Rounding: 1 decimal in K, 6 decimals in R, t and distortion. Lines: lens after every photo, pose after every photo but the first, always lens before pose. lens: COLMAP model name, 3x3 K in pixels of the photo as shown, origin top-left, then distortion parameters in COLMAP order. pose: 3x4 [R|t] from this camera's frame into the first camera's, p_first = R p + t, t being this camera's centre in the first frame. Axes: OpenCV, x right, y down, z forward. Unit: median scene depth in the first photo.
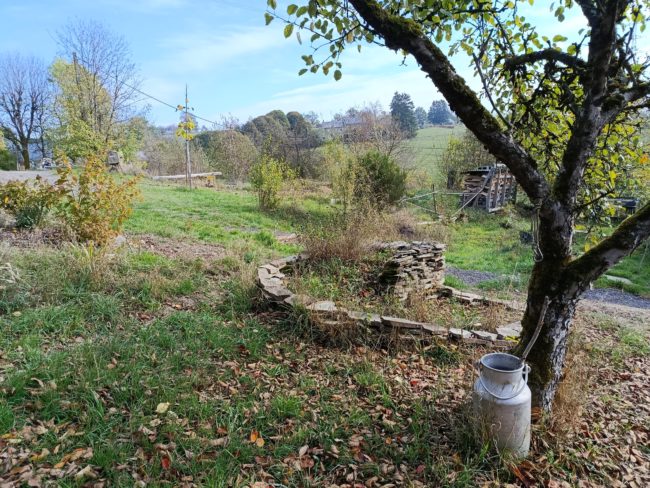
lens RADIAL K [[451.5, 0, 325.8], [0, 451.5, 244.7], [0, 0, 1]] dist [0.069843, 0.004389]
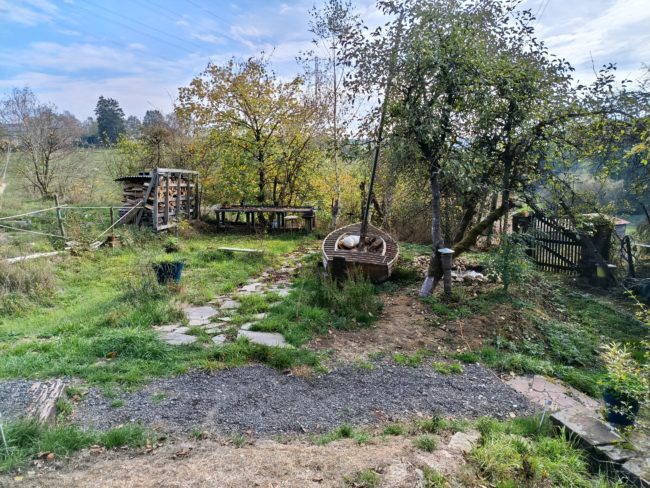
lens RADIAL K [[451.5, 0, 324.8], [0, 451.5, 243.7], [0, 0, 1]] dist [0.069843, 0.004389]
pose [[0.835739, -0.079777, 0.543300, 0.170641], [0.095663, 0.995413, -0.000991, -0.021322], [-0.540729, 0.052802, 0.839538, 0.200677]]
